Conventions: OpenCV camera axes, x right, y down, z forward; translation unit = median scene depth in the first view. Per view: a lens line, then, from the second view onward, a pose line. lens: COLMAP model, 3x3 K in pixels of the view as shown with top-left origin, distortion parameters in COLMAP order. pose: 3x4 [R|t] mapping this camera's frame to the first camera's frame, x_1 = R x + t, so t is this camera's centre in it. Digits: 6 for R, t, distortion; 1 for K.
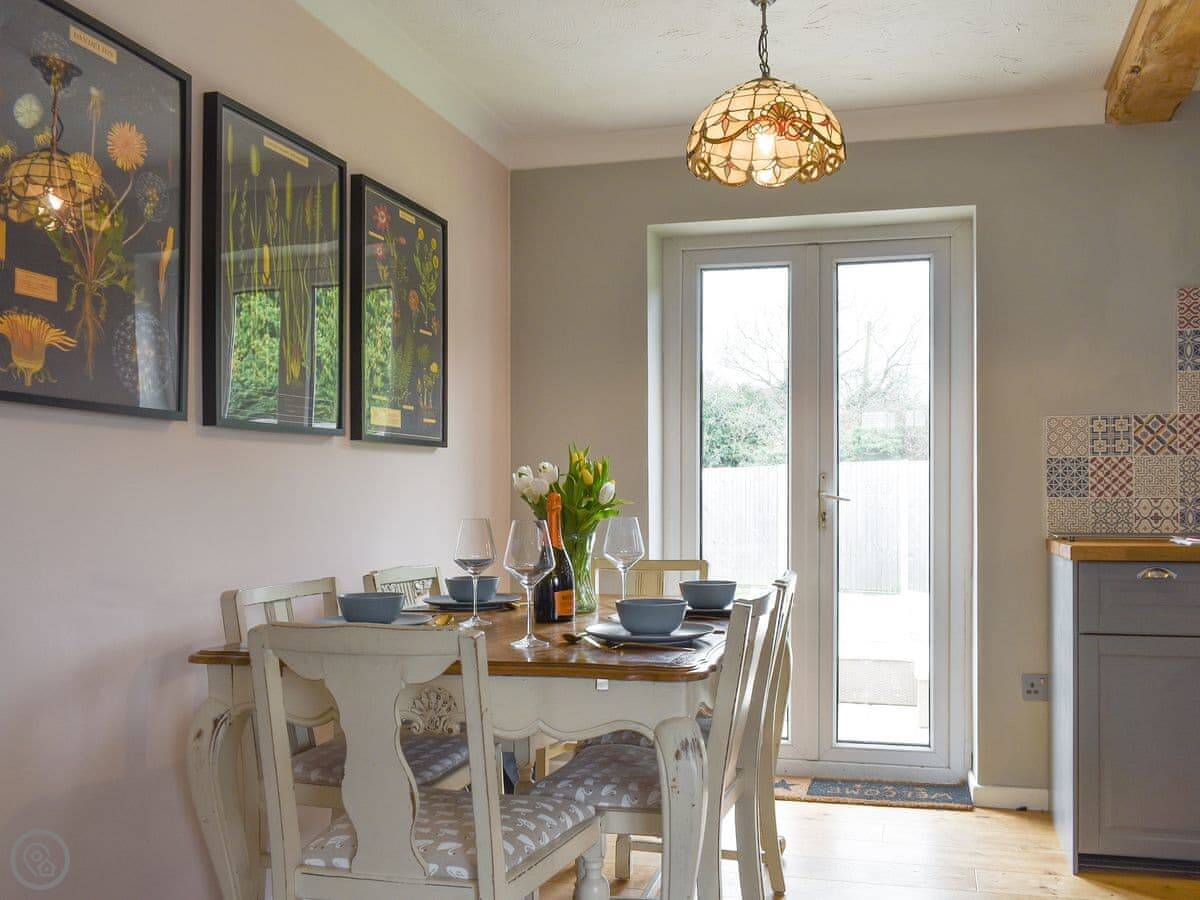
lens RADIAL K [[1133.0, 0, 602.4], [0, 1133.0, 491.3], [0, 0, 1]] dist [-0.019069, 0.004833]
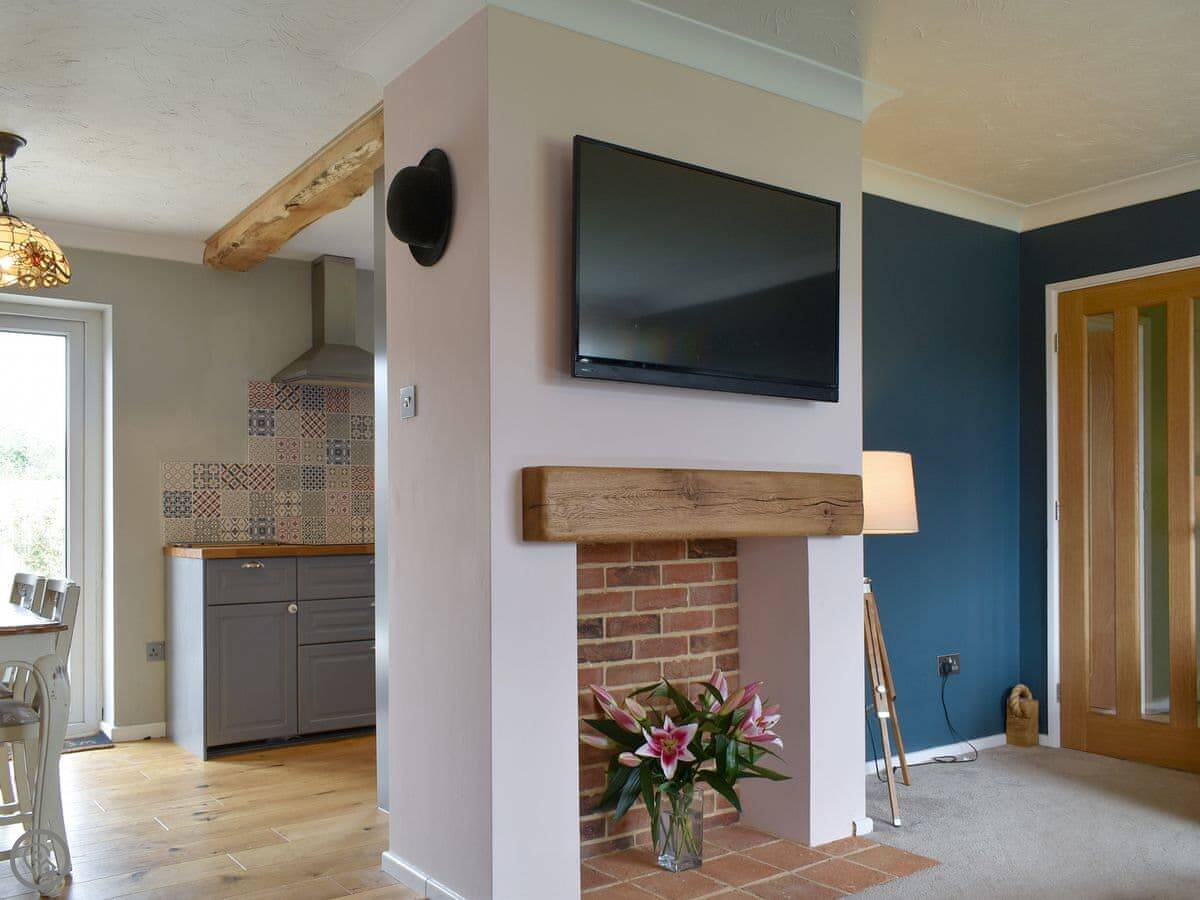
lens RADIAL K [[1036.7, 0, 601.3], [0, 1036.7, 521.0], [0, 0, 1]] dist [0.001029, 0.004517]
pose [[0.630986, -0.006100, 0.775770, -0.408514], [-0.001062, 0.999961, 0.008727, -0.004346], [-0.775793, -0.006331, 0.630956, -0.385028]]
